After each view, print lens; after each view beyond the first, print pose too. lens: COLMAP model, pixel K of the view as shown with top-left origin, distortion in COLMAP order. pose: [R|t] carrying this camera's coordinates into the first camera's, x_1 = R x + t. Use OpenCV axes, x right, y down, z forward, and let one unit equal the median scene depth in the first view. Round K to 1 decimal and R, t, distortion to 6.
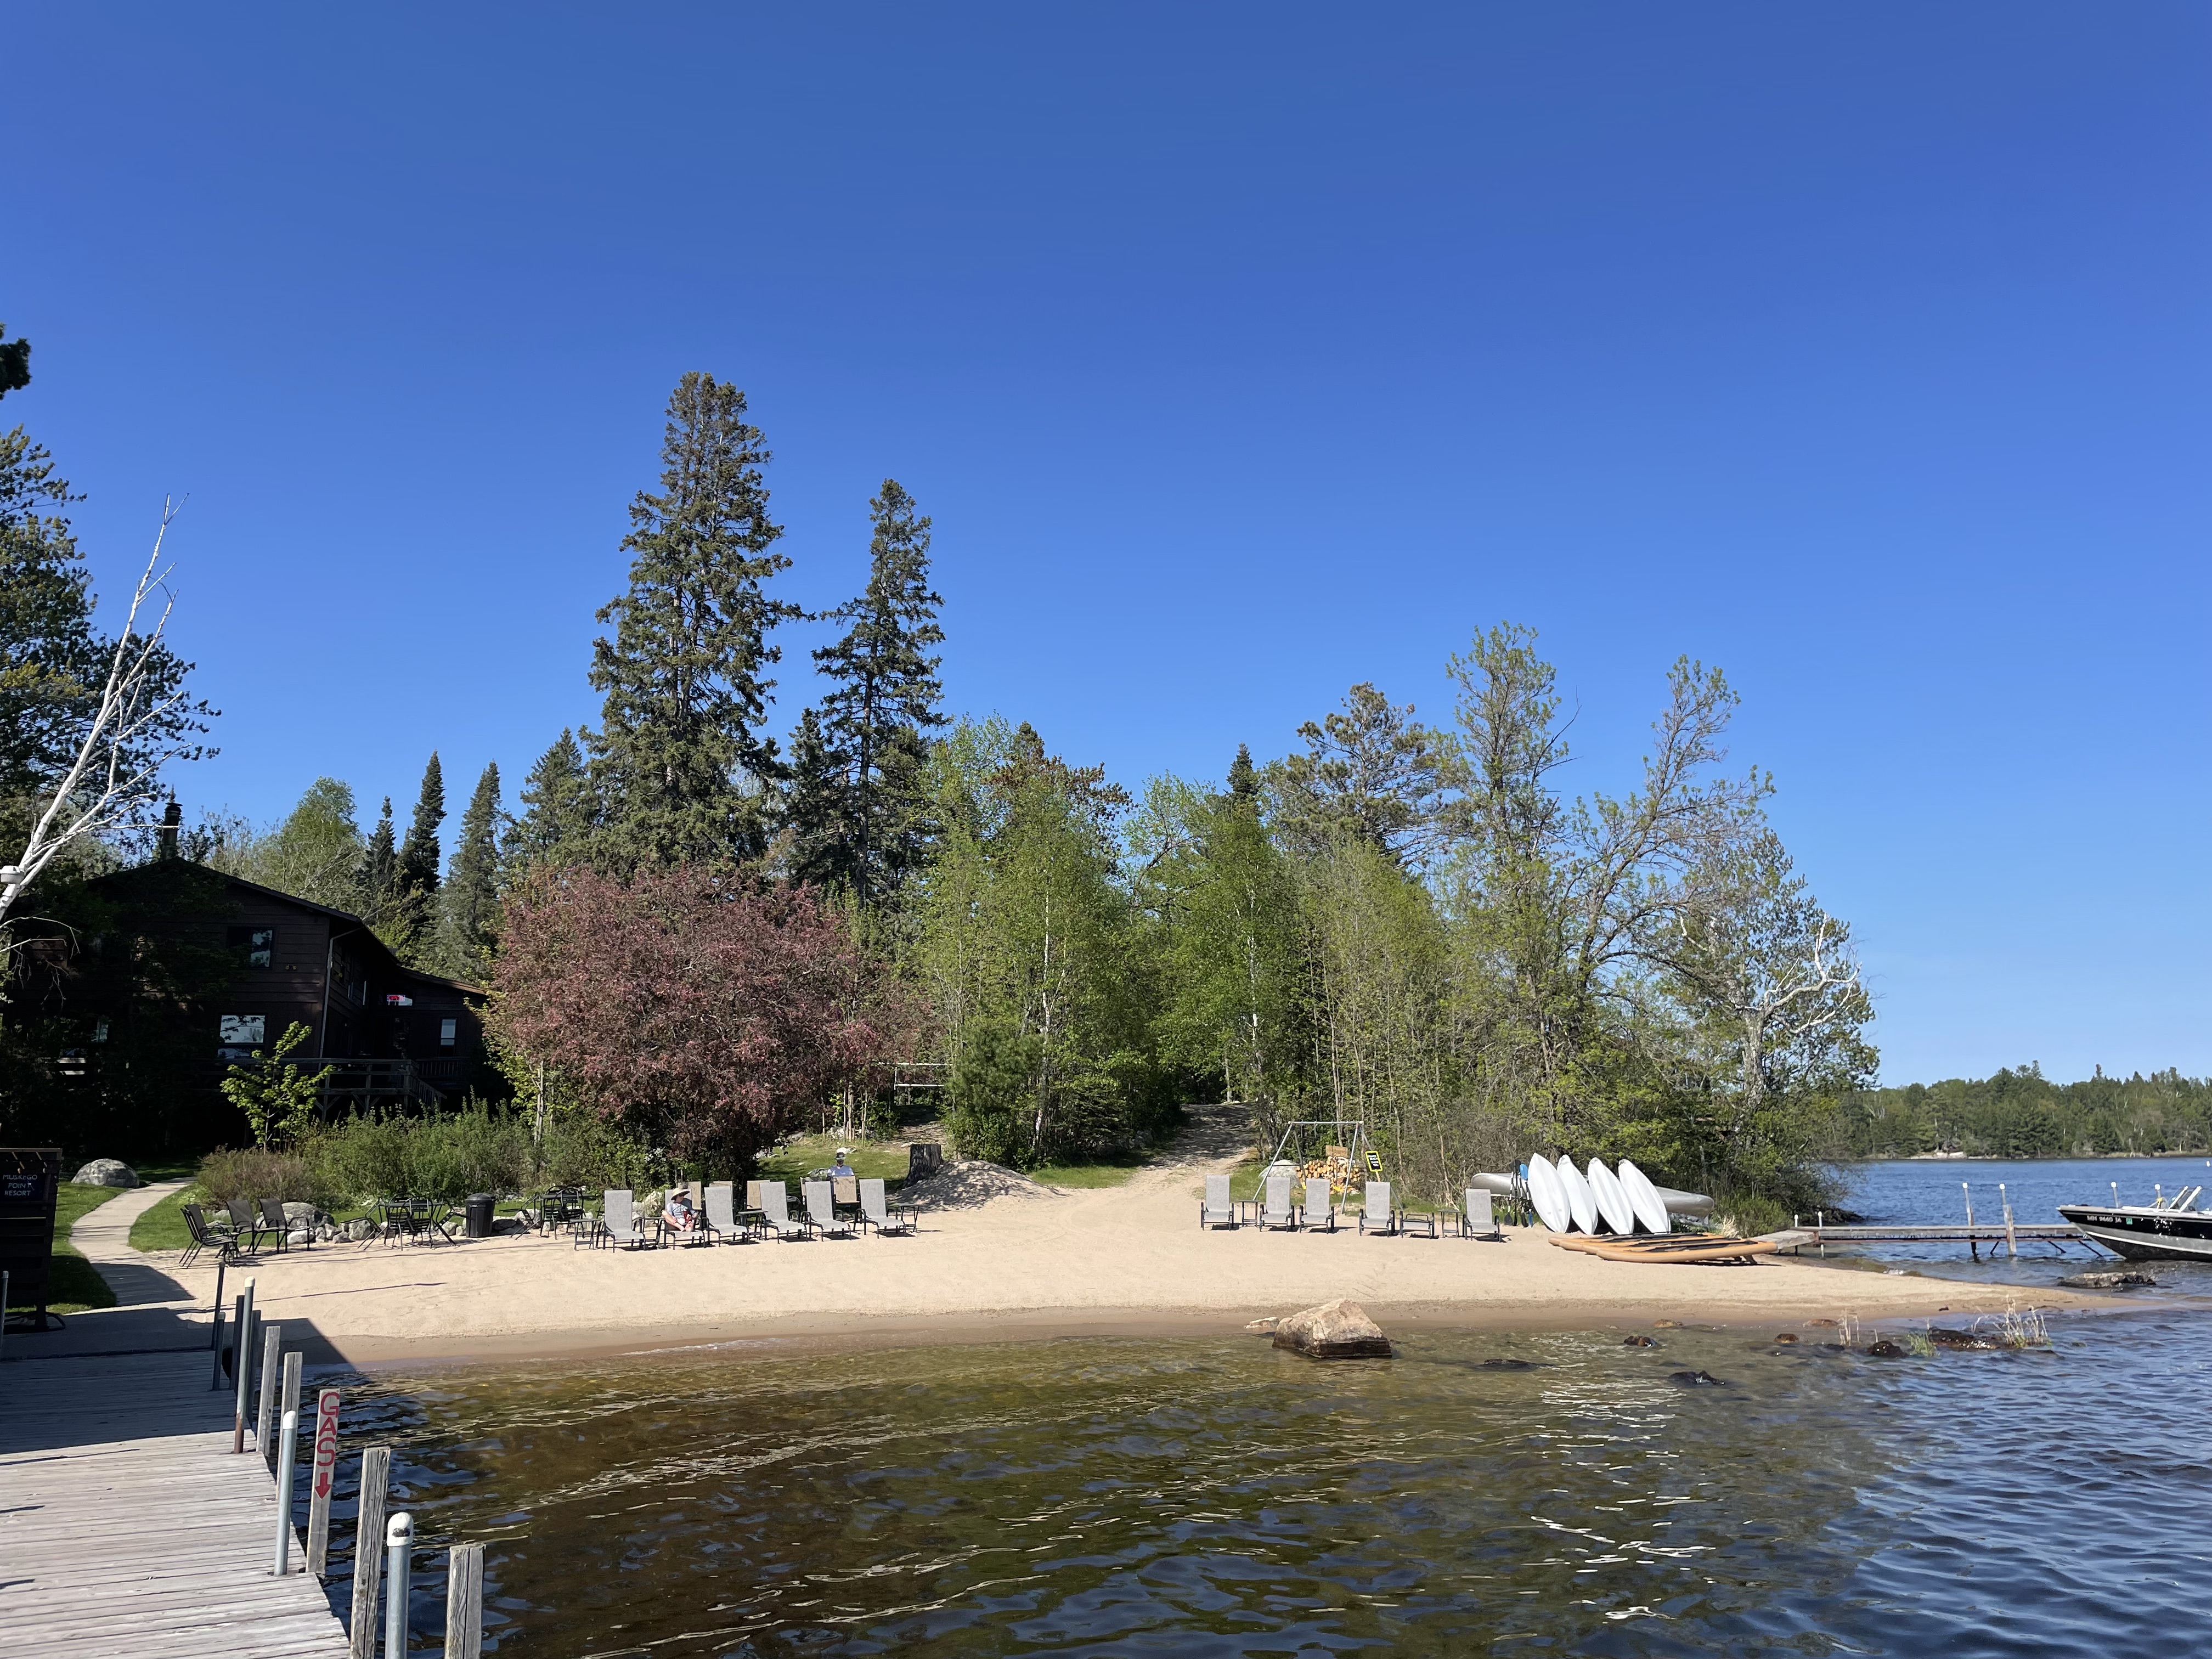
lens RADIAL K [[1613.9, 0, 1090.1], [0, 1613.9, 822.5], [0, 0, 1]] dist [0.072107, -0.043358]
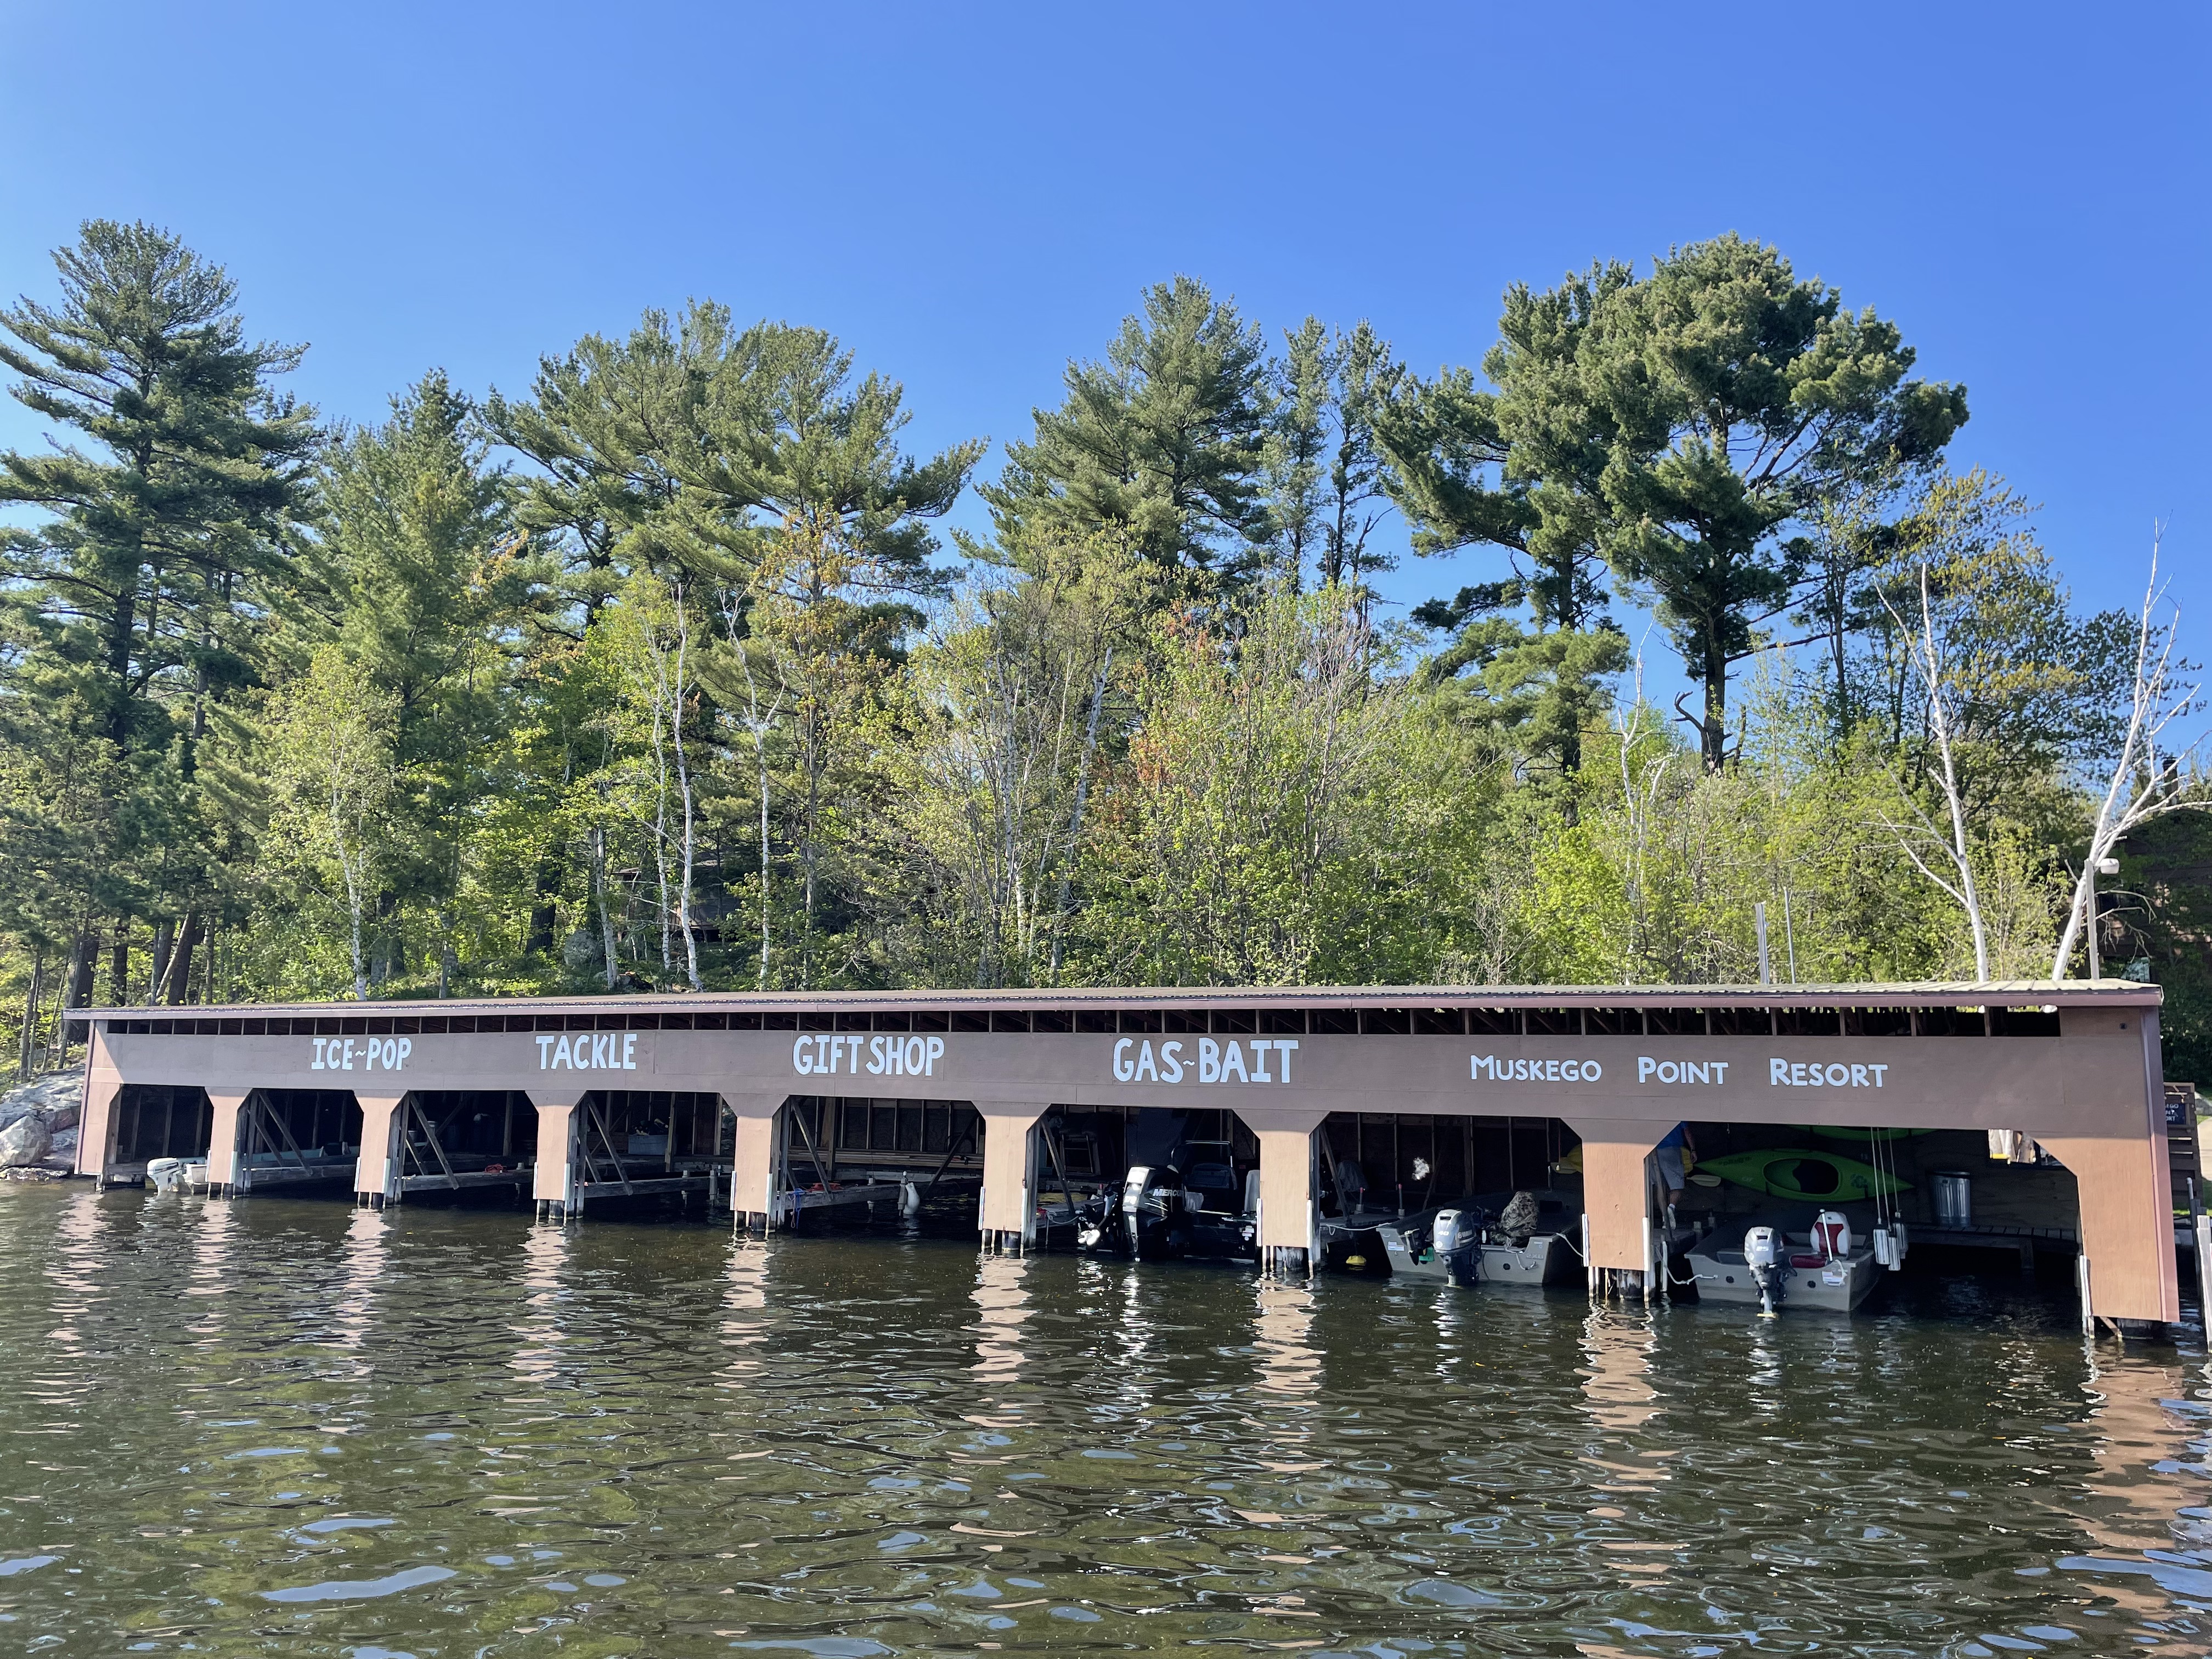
lens RADIAL K [[1613.9, 0, 1101.1], [0, 1613.9, 818.6], [0, 0, 1]] dist [0.072107, -0.043358]
pose [[0.485133, -0.117354, -0.866530, 0.032666], [0.154049, 0.986925, -0.047413, -0.032432], [0.860764, -0.110486, 0.496868, -0.147080]]
